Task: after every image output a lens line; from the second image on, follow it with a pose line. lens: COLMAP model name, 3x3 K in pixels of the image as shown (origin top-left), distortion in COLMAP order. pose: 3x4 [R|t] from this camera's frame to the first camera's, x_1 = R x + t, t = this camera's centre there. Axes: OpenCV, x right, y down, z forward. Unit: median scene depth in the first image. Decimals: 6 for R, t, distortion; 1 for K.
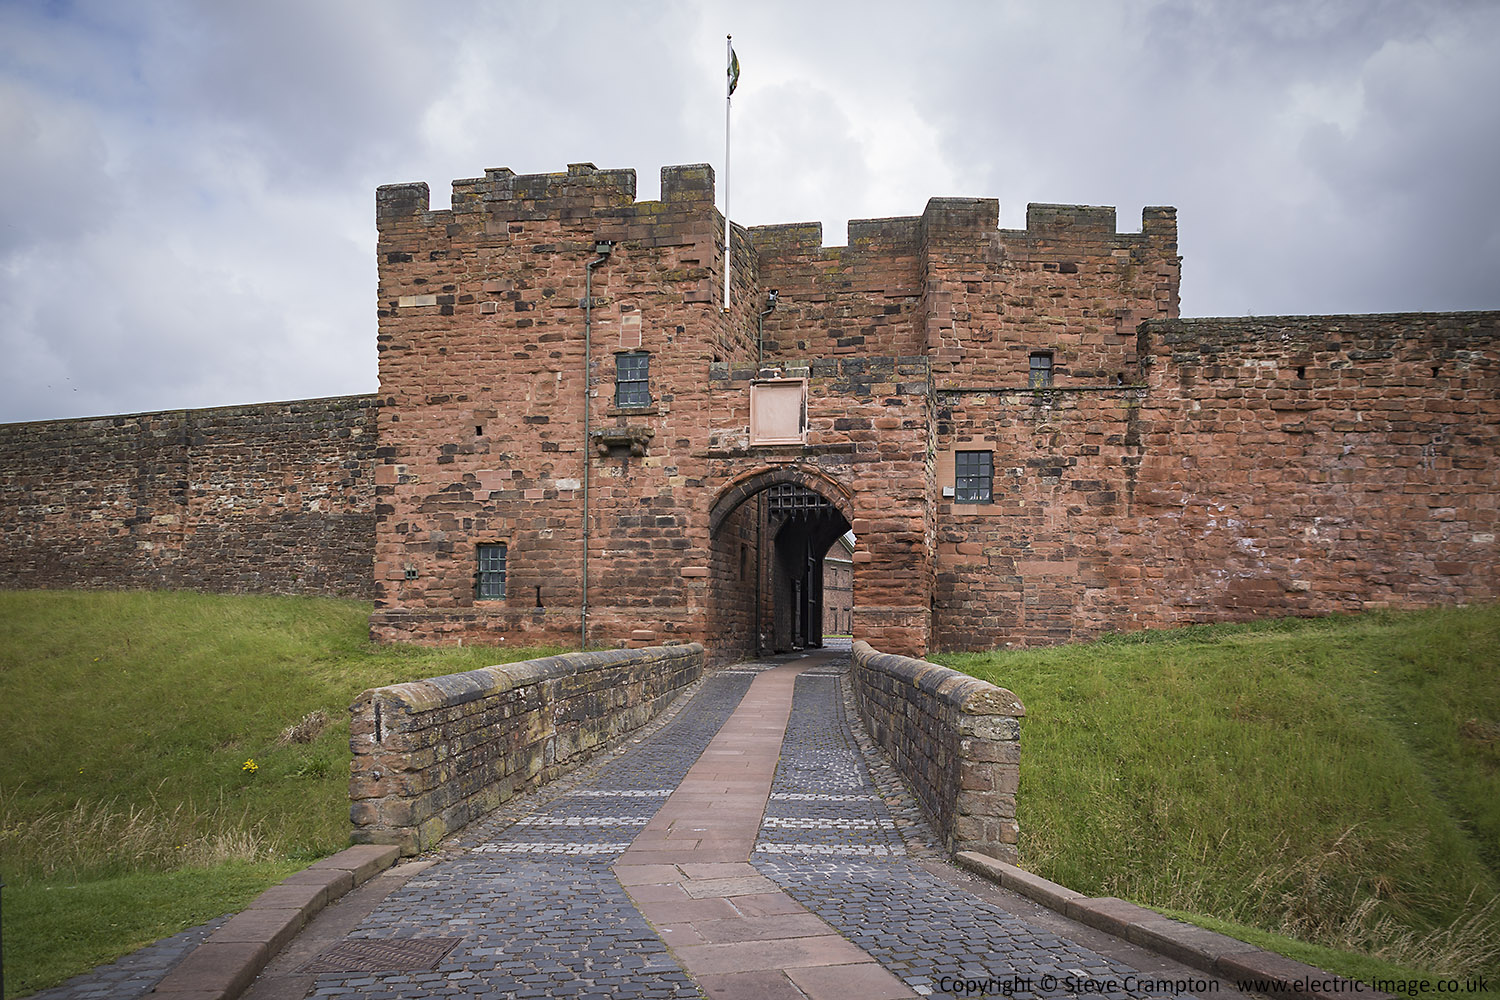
lens RADIAL K [[1250.6, 0, 750.0], [0, 1250.6, 500.0], [0, 0, 1]] dist [0.006348, 0.001782]
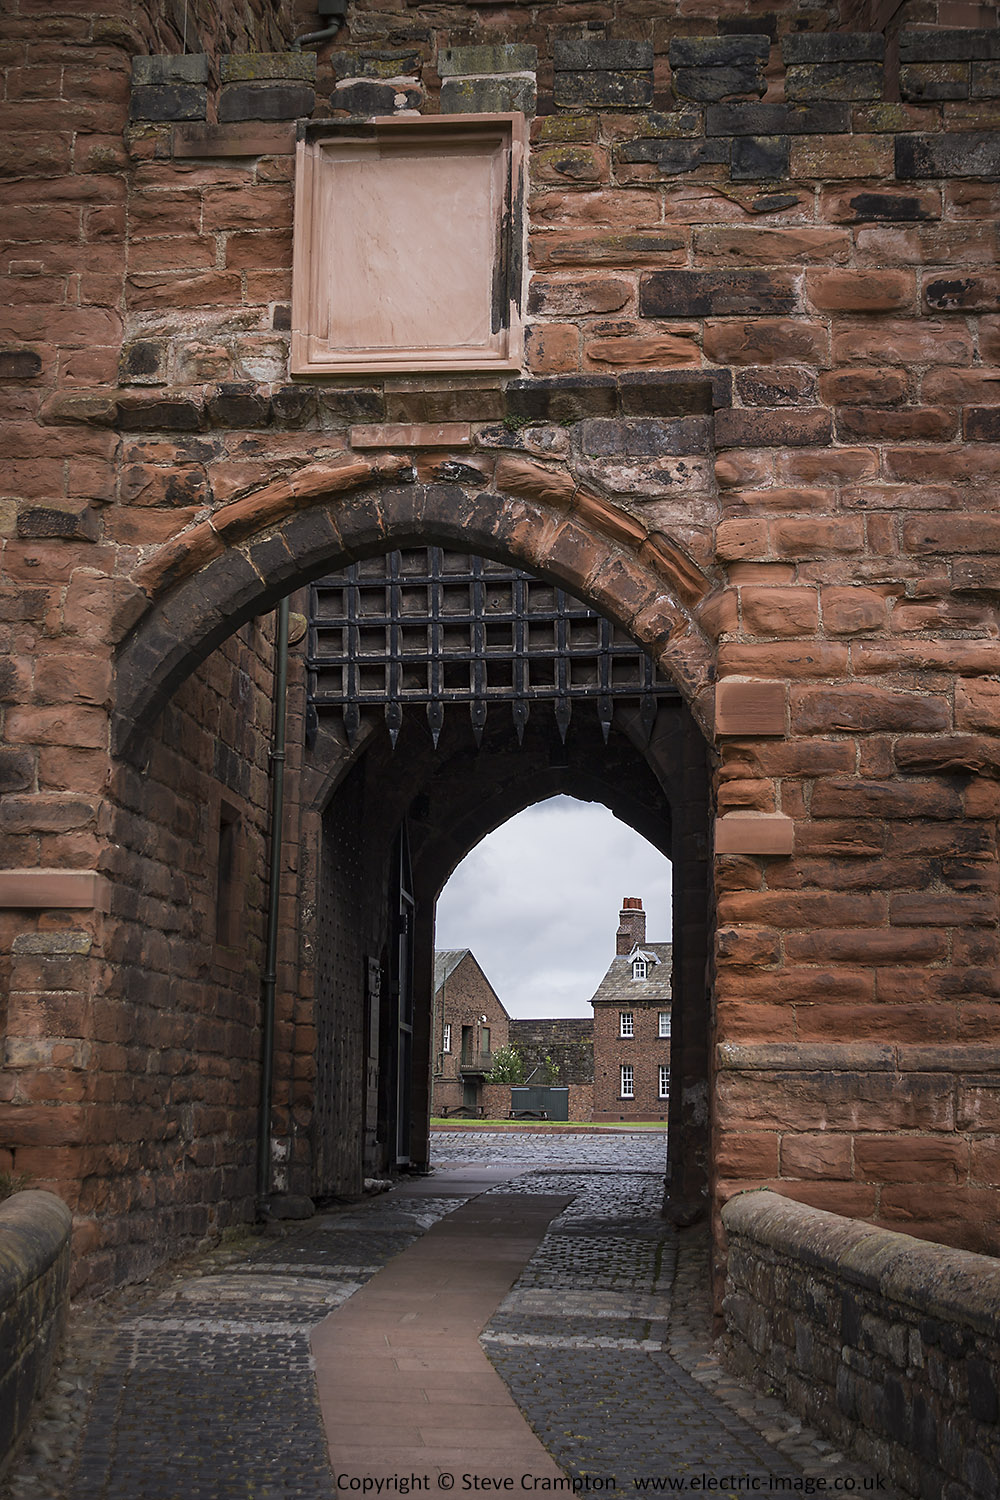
lens RADIAL K [[2676.2, 0, 499.2], [0, 2676.2, 615.6], [0, 0, 1]] dist [0.012946, 0.070599]
pose [[0.991886, 0.030584, 0.123396, -0.022825], [-0.021244, 0.996858, -0.076309, 0.042565], [-0.125342, 0.073069, 0.989419, 0.480296]]
